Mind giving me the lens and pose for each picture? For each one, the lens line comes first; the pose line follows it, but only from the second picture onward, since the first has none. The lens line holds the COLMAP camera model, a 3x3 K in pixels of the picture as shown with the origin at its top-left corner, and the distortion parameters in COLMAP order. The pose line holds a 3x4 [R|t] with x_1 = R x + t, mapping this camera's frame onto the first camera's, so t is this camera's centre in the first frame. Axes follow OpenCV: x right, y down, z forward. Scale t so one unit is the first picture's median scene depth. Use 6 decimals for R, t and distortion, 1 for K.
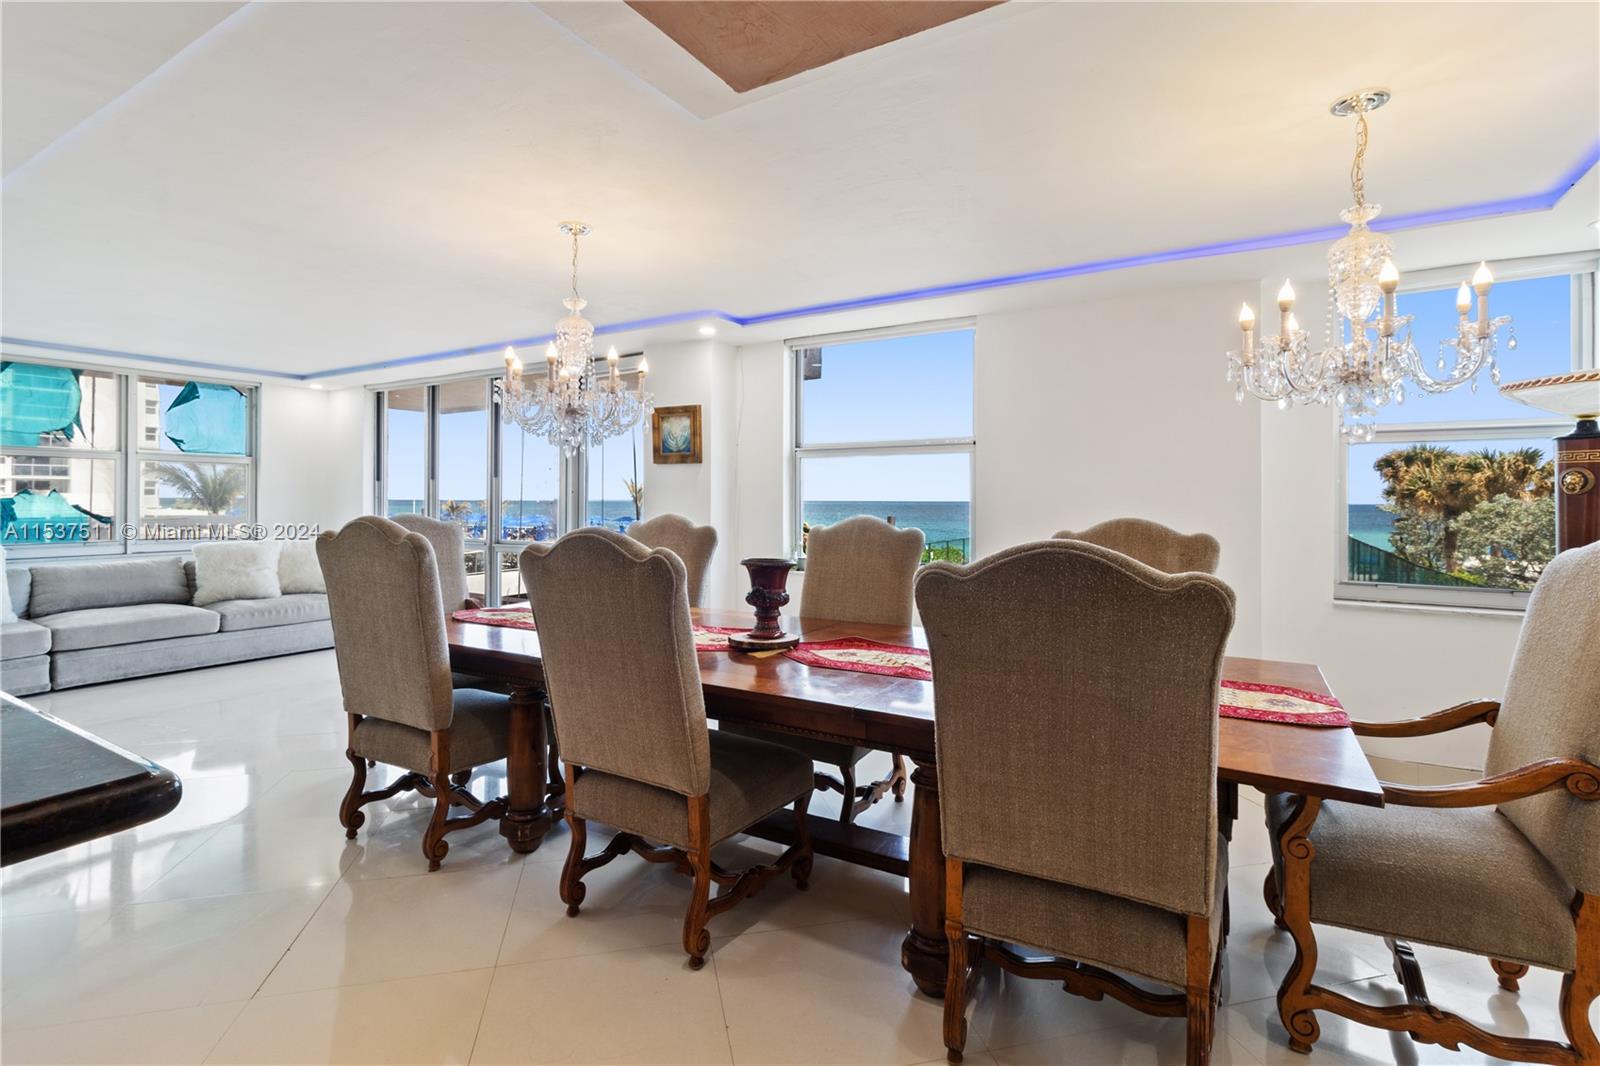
lens RADIAL K [[745.8, 0, 801.4], [0, 745.8, 503.5], [0, 0, 1]] dist [-0.002173, 0.001514]
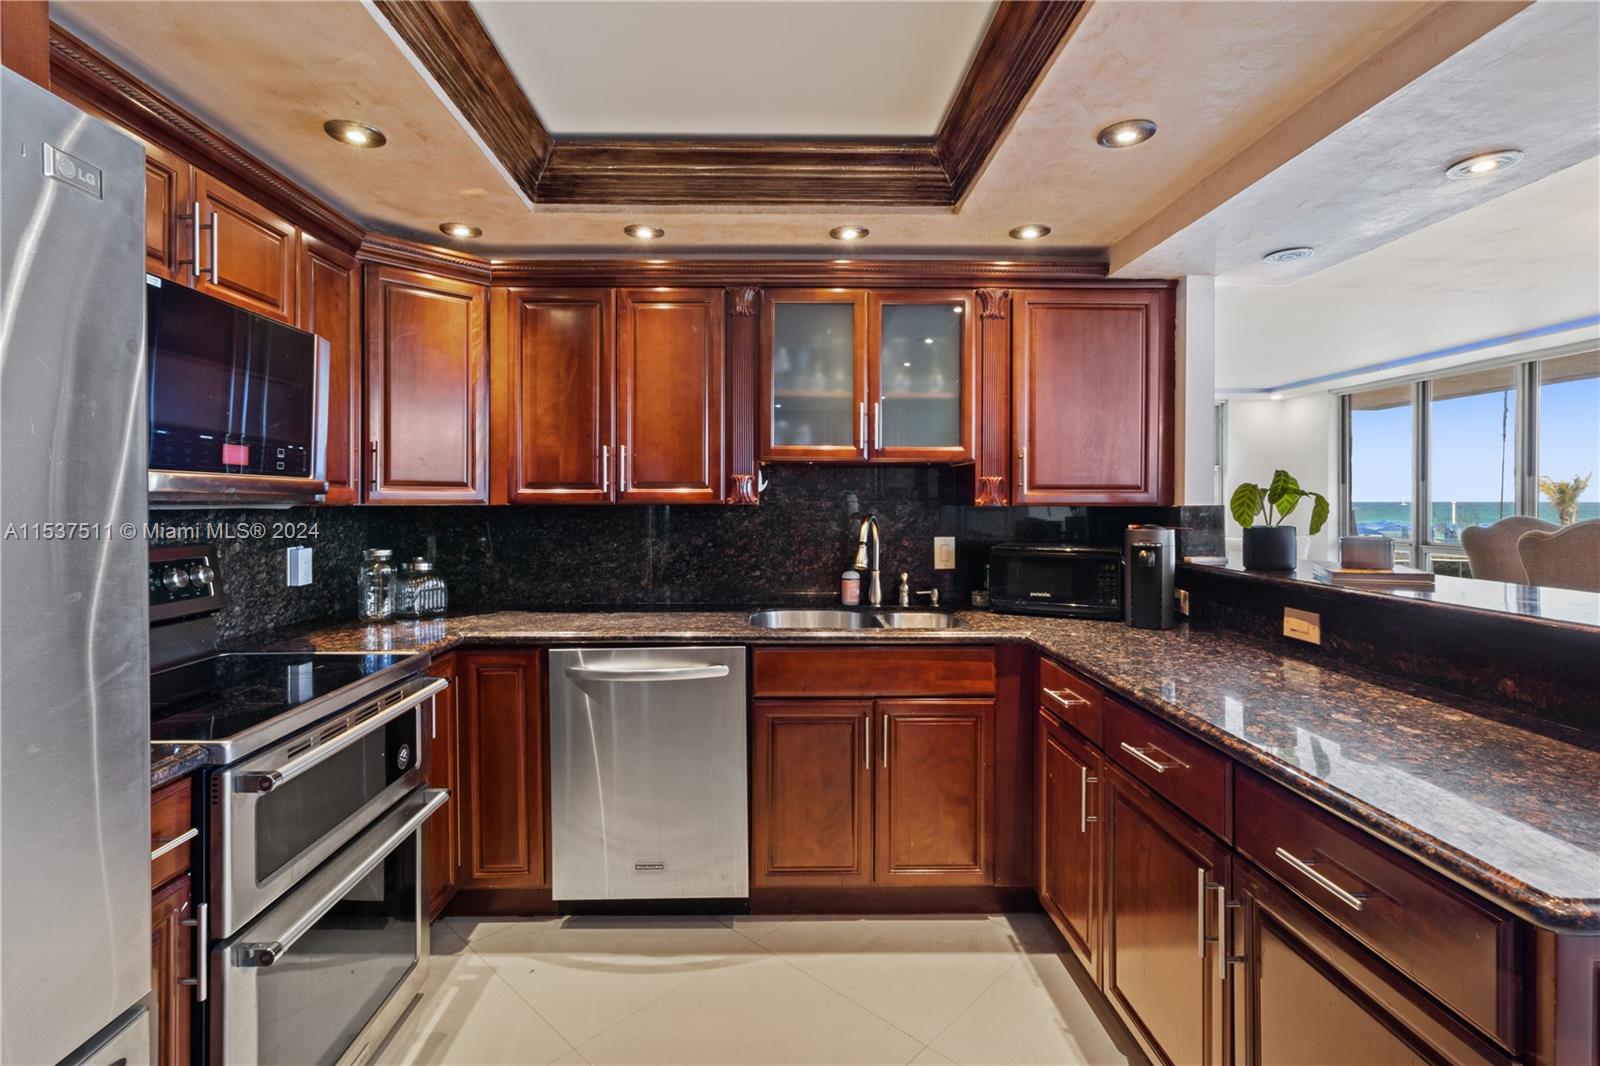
lens RADIAL K [[745.8, 0, 778.5], [0, 745.8, 506.3], [0, 0, 1]] dist [-0.002173, 0.001514]
pose [[0.527843, 0.002779, -0.849337, -0.201251], [-0.002403, 0.999996, 0.001779, 0.001585], [0.849338, 0.001102, 0.527848, -0.317525]]
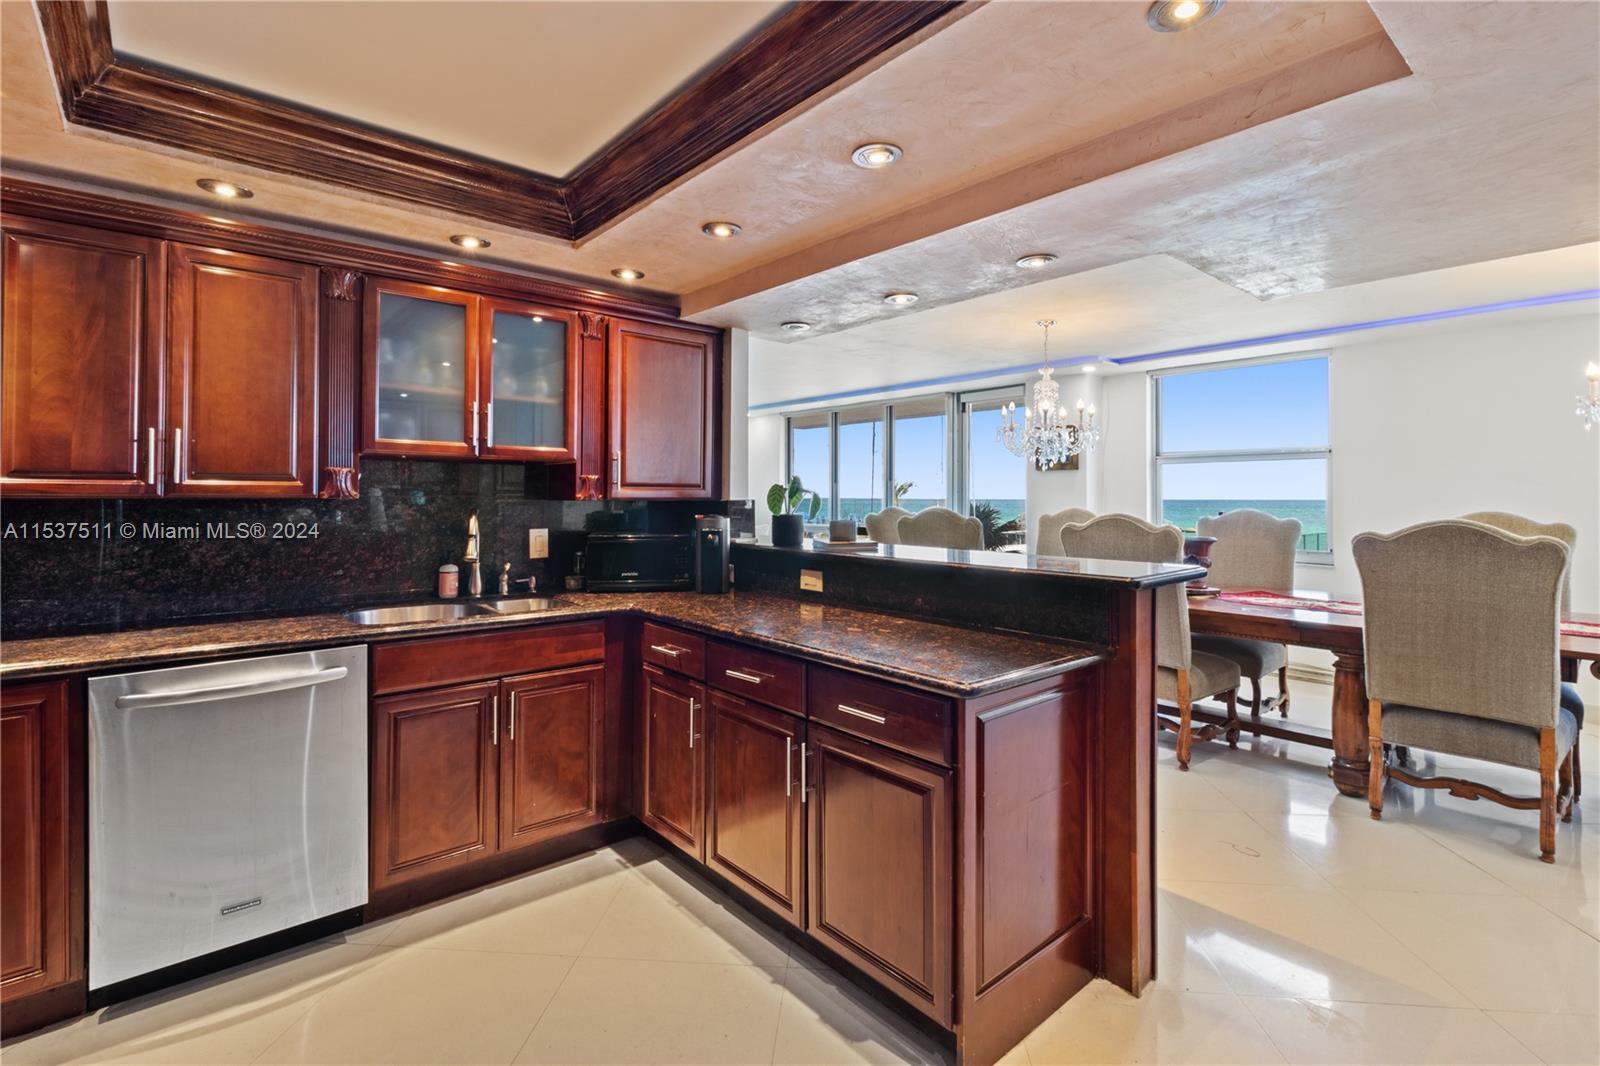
lens RADIAL K [[745.8, 0, 806.7], [0, 745.8, 492.4], [0, 0, 1]] dist [-0.002173, 0.001514]
pose [[0.950387, -0.002098, -0.311064, -0.212264], [-0.001802, 0.999923, -0.012249, 0.002639], [0.311066, 0.012202, 0.950310, -0.445523]]
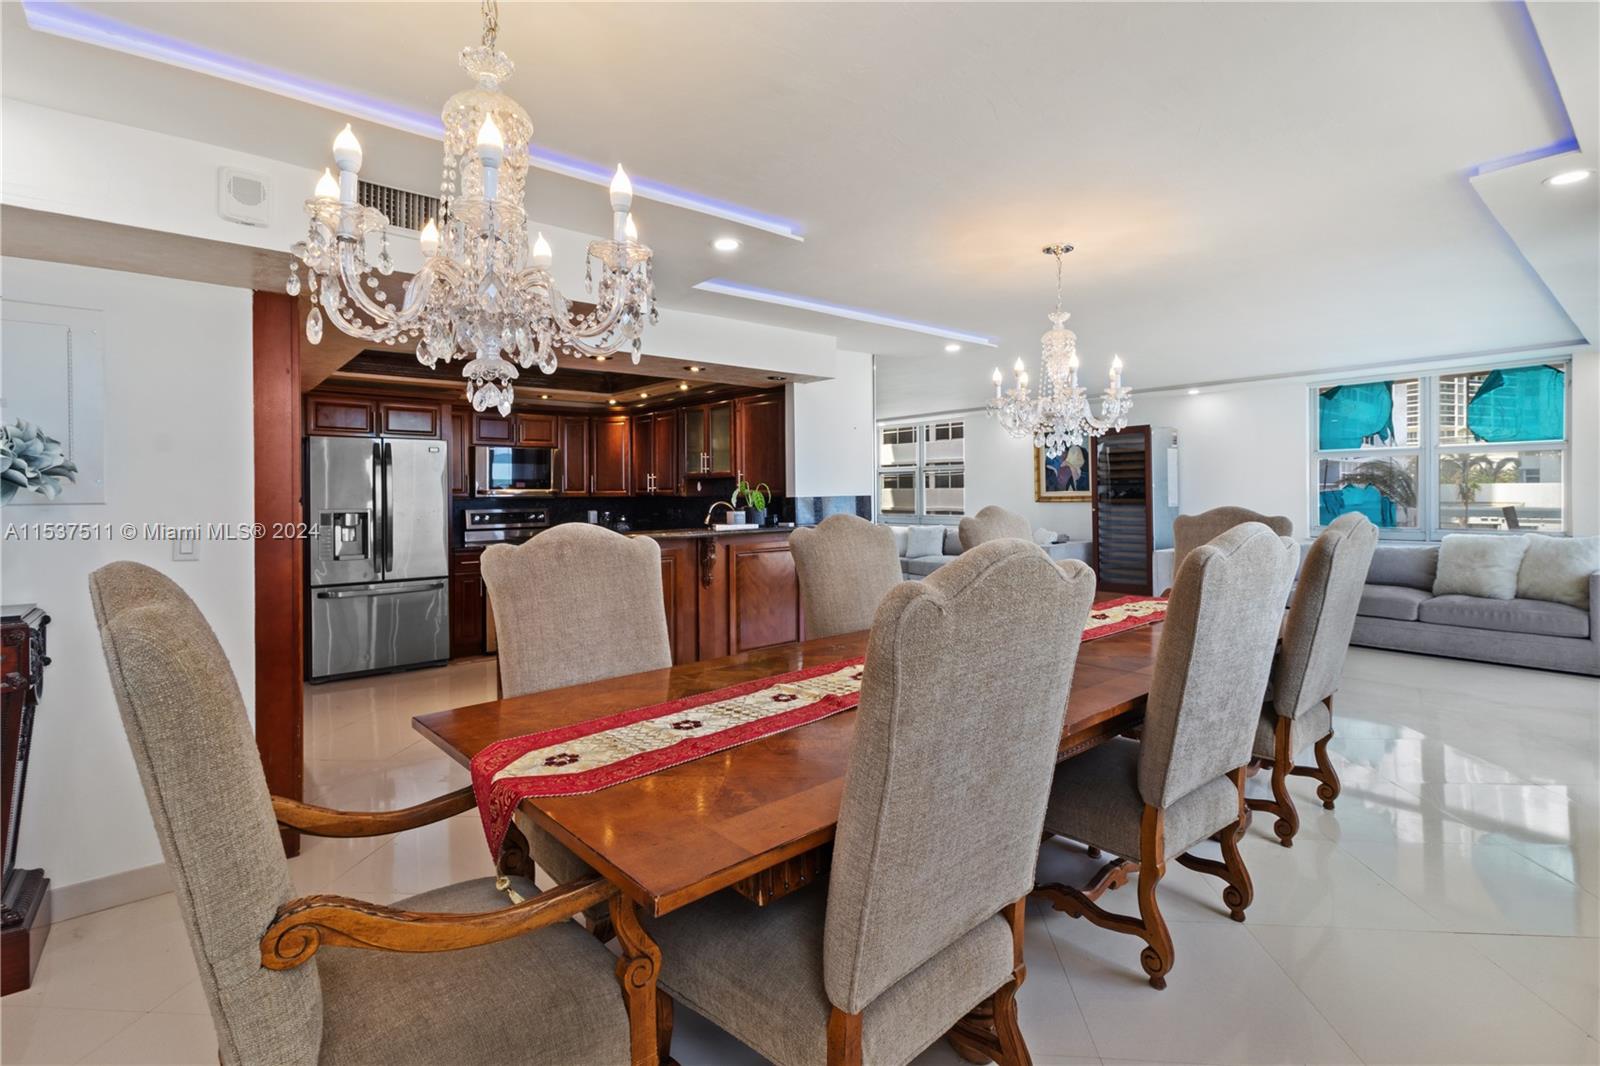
lens RADIAL K [[745.8, 0, 811.3], [0, 745.8, 497.7], [0, 0, 1]] dist [-0.002173, 0.001514]
pose [[-0.315659, 0.007485, -0.948843, 0.539484], [0.001084, 0.999971, 0.007528, -0.006982], [0.948872, 0.001348, -0.315658, 0.625778]]
